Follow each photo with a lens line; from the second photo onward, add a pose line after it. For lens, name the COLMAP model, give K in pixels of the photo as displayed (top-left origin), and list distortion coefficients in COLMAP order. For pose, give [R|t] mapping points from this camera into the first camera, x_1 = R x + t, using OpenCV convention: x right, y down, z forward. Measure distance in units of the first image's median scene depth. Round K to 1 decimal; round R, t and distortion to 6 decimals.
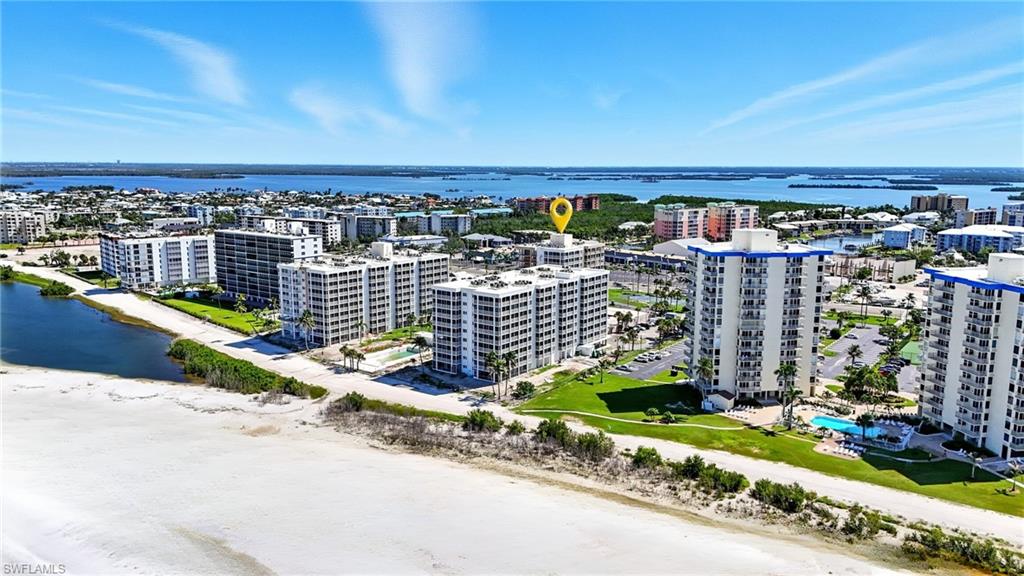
lens RADIAL K [[752.0, 0, 512.0], [0, 752.0, 288.0], [0, 0, 1]] dist [0.074655, -0.072155]
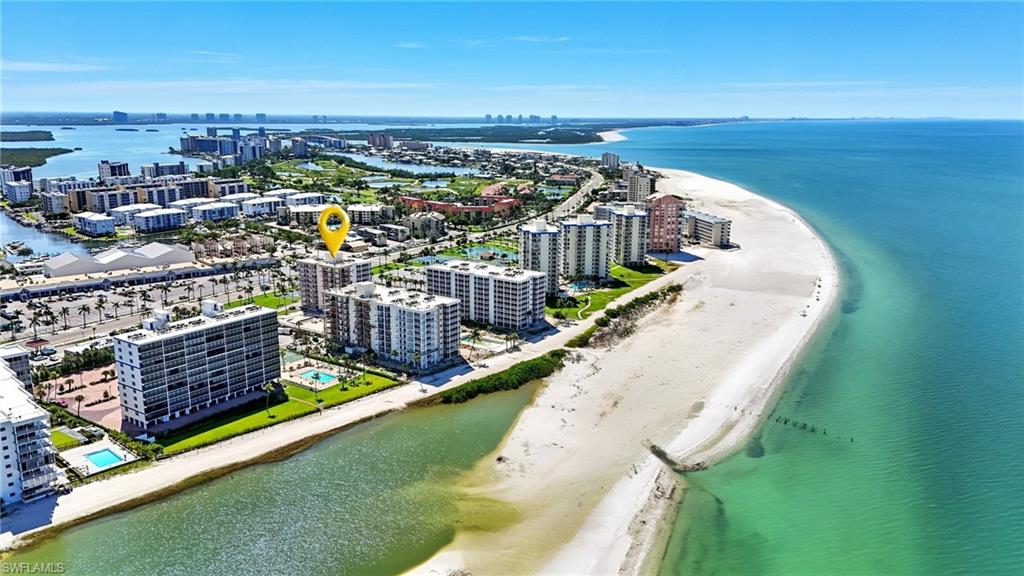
lens RADIAL K [[752.0, 0, 512.0], [0, 752.0, 288.0], [0, 0, 1]] dist [0.074655, -0.072155]
pose [[-0.036584, -0.230716, 0.972333, -1.928281], [0.154740, 0.959942, 0.233598, -0.424705], [-0.987278, 0.159005, 0.000582, 1.118279]]
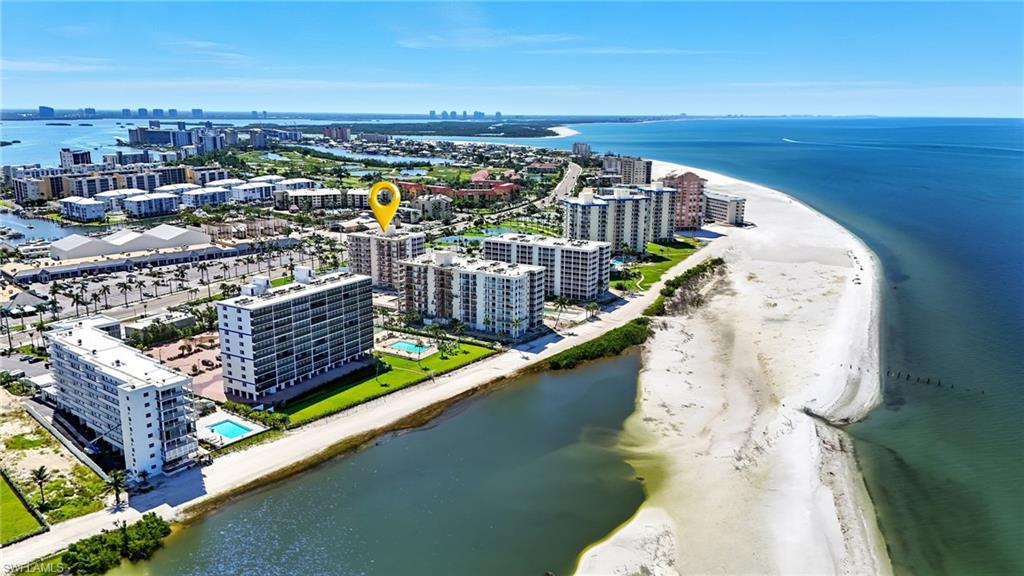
lens RADIAL K [[752.0, 0, 512.0], [0, 752.0, 288.0], [0, 0, 1]] dist [0.074655, -0.072155]
pose [[-0.114891, -0.232086, 0.965886, -1.865072], [0.152819, 0.956621, 0.248037, -0.394414], [-0.981553, 0.176103, -0.074440, 1.435298]]
